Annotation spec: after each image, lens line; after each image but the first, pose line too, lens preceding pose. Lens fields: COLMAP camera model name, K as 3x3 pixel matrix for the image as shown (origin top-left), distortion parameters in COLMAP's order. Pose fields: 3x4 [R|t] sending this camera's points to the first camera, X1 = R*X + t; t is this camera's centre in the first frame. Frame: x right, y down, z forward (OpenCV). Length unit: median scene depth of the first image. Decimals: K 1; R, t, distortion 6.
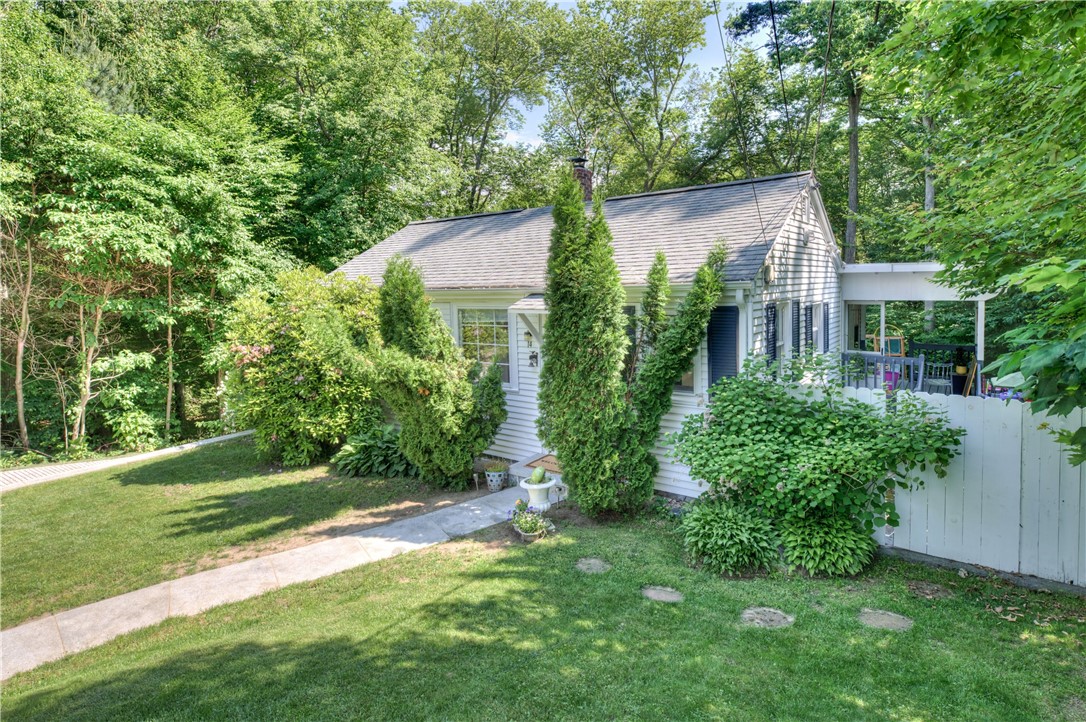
lens RADIAL K [[535.5, 0, 562.1], [0, 535.5, 297.1], [0, 0, 1]] dist [0.006338, -0.003796]
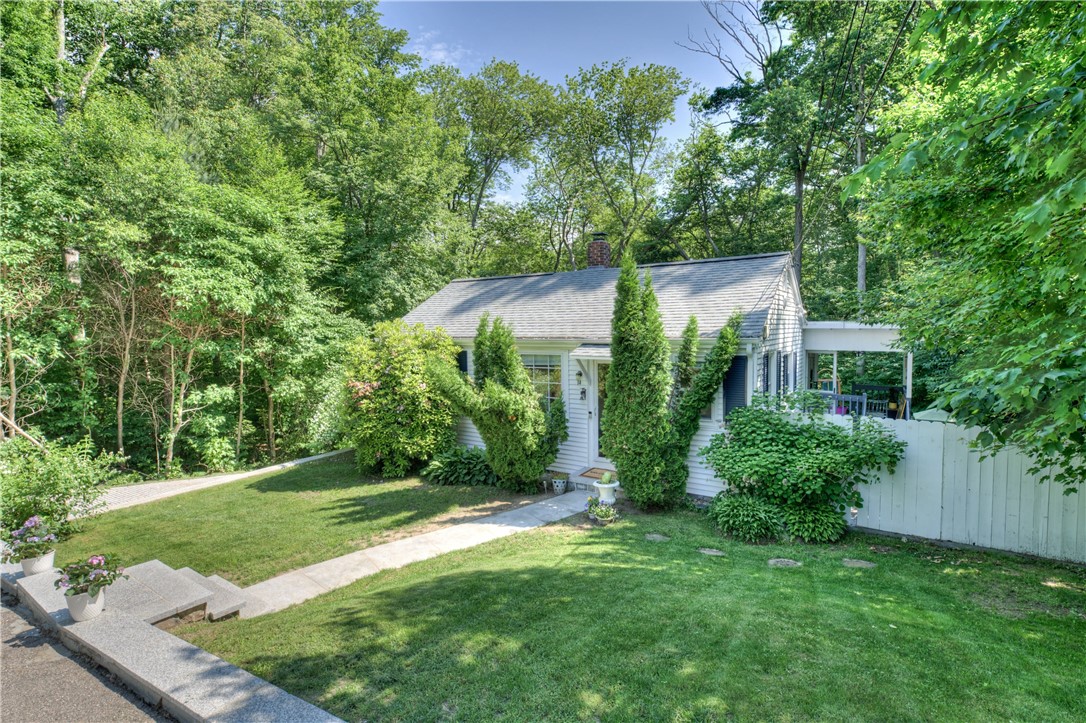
lens RADIAL K [[503.3, 0, 556.3], [0, 503.3, 337.2], [0, 0, 1]] dist [0.000263, -0.001017]
pose [[0.997847, 0.013933, 0.064093, -0.199903], [-0.013602, 0.999892, -0.005587, -0.014154], [-0.064164, 0.004703, 0.997928, -0.210963]]
